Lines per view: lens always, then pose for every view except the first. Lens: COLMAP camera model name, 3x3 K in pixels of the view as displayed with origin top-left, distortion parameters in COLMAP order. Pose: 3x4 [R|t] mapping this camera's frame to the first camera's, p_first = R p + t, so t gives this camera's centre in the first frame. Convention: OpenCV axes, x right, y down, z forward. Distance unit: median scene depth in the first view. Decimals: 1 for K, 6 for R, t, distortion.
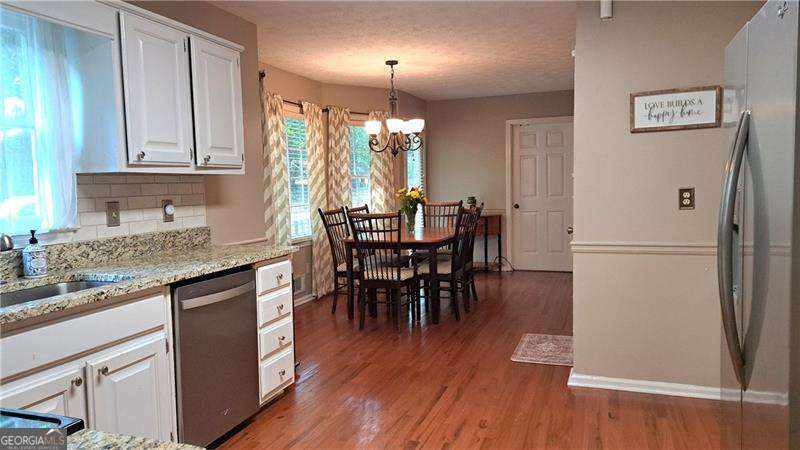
lens RADIAL K [[571.5, 0, 395.5], [0, 571.5, 230.3], [0, 0, 1]] dist [0.086645, -0.106580]
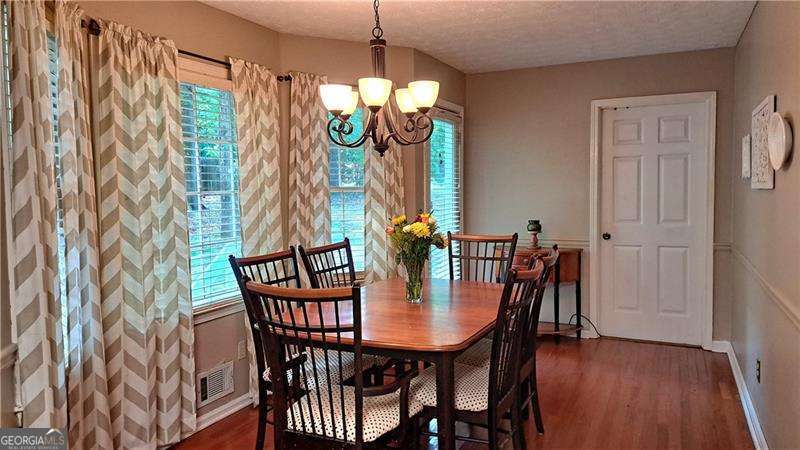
lens RADIAL K [[571.5, 0, 393.6], [0, 571.5, 217.1], [0, 0, 1]] dist [0.086645, -0.106580]
pose [[0.994276, 0.016074, -0.105622, 0.084860], [-0.018965, 0.999471, -0.026425, -0.079988], [0.105142, 0.028276, 0.994055, 0.652202]]
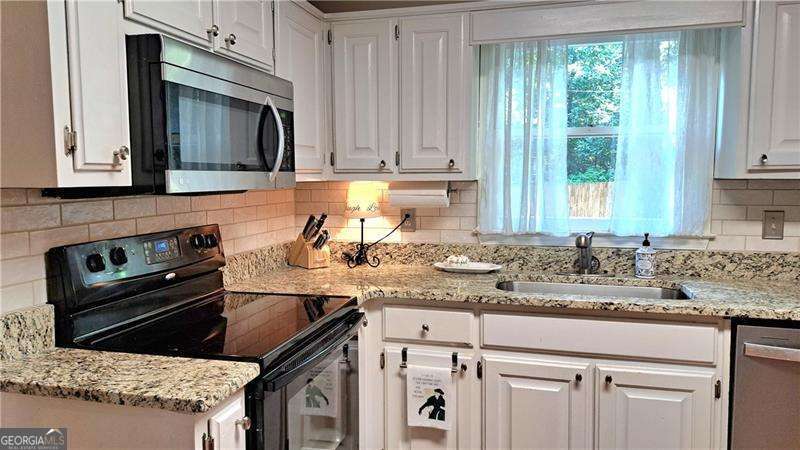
lens RADIAL K [[571.5, 0, 394.9], [0, 571.5, 220.0], [0, 0, 1]] dist [0.086645, -0.106580]
pose [[0.073416, 0.098237, -0.992451, 0.213637], [-0.079995, 0.992510, 0.092325, -0.046797], [0.994088, 0.072613, 0.080725, 0.255444]]
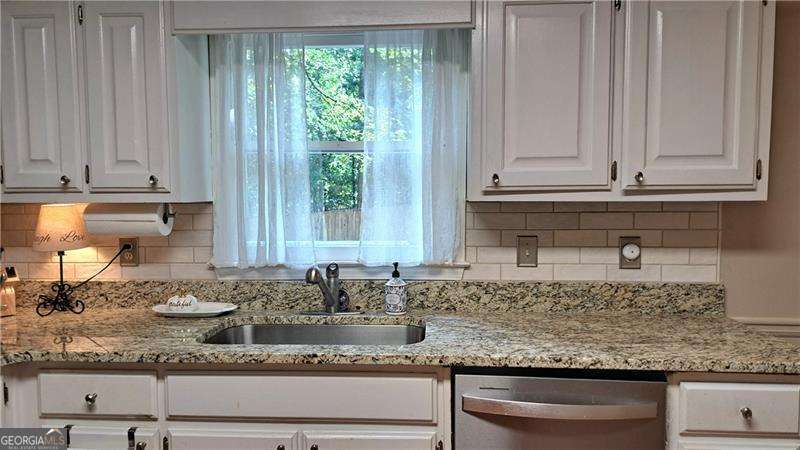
lens RADIAL K [[571.5, 0, 406.6], [0, 571.5, 223.8], [0, 0, 1]] dist [0.086645, -0.106580]
pose [[0.268251, 0.068955, -0.960878, 0.139003], [-0.081810, 0.995462, 0.048598, -0.059825], [0.959869, 0.065573, 0.272675, 0.425613]]
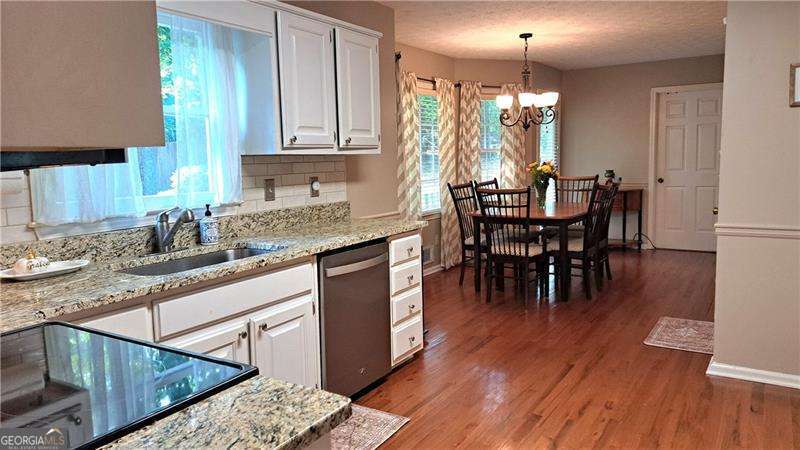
lens RADIAL K [[571.5, 0, 396.8], [0, 571.5, 218.4], [0, 0, 1]] dist [0.086645, -0.106580]
pose [[0.974779, 0.022929, -0.221993, 0.006112], [-0.015825, 0.999306, 0.033724, -0.009651], [0.222612, -0.029360, 0.974465, -0.031524]]
